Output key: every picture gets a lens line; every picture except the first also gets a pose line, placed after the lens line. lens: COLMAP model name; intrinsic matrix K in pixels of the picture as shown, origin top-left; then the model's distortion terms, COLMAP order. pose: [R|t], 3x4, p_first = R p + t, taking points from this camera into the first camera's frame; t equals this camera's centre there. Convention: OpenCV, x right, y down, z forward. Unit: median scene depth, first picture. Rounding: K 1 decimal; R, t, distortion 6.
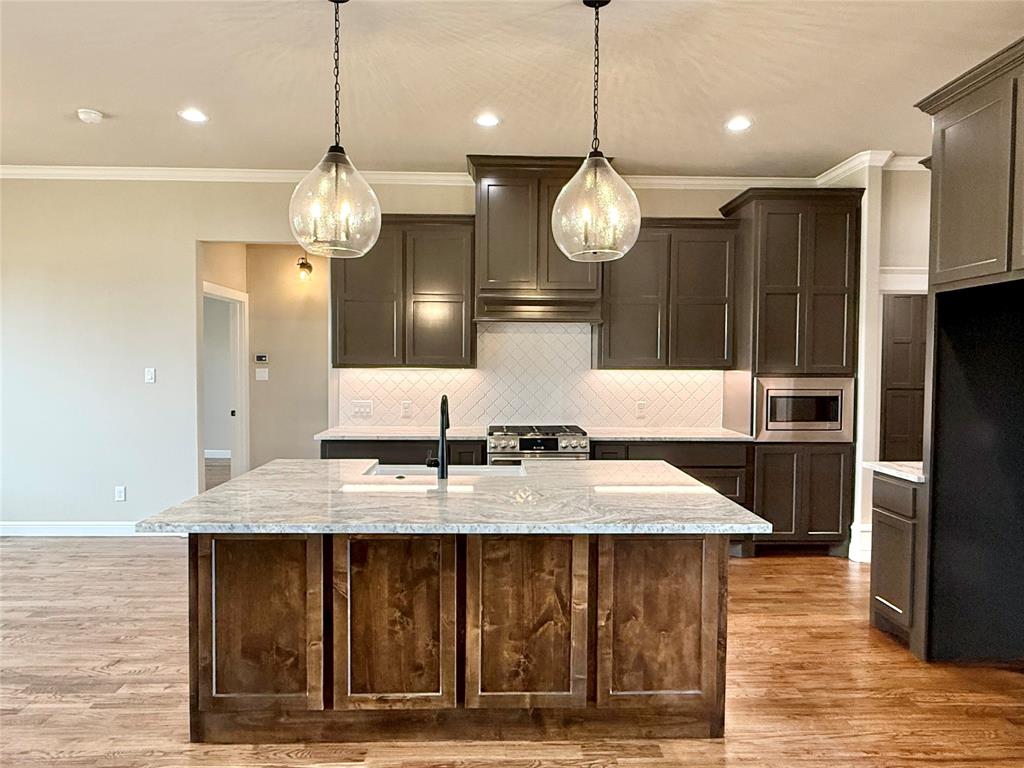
lens RADIAL K [[626.4, 0, 511.6], [0, 626.4, 388.8], [0, 0, 1]] dist [-0.001241, -0.002408]
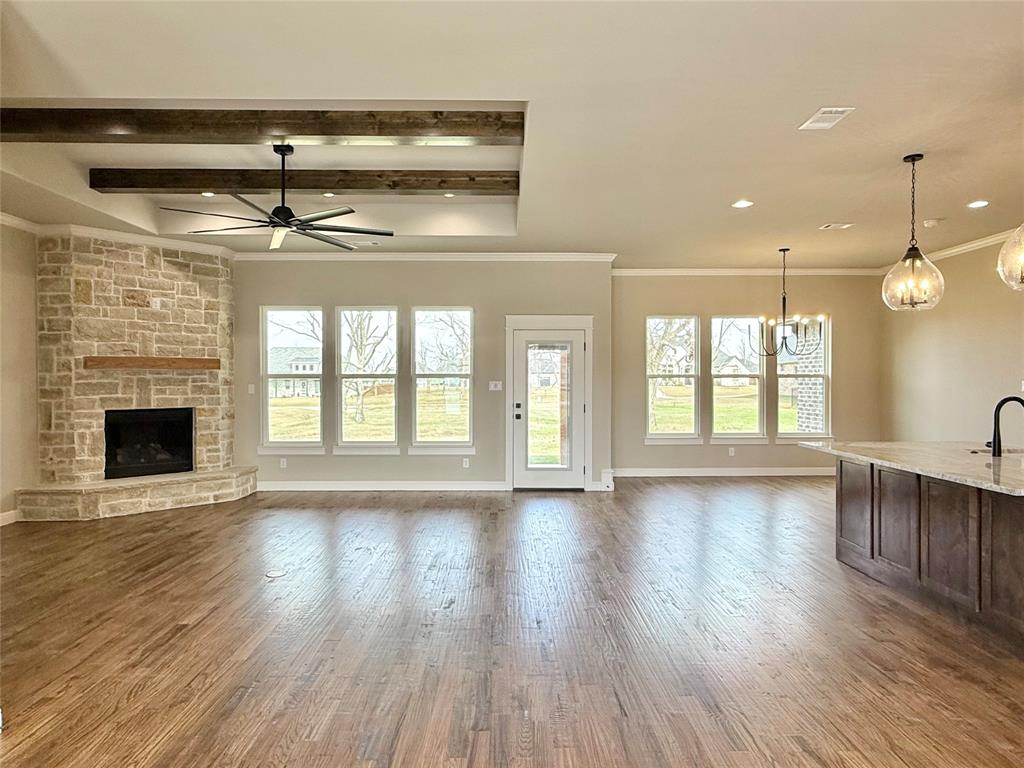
lens RADIAL K [[637.0, 0, 512.0], [0, 637.0, 384.0], [0, 0, 1]] dist [0.004682, 0.001824]
pose [[-0.020533, 0.000570, -0.999789, 1.118432], [-0.037912, 0.999280, 0.001348, 0.019311], [0.999070, 0.037931, -0.020497, -0.034517]]
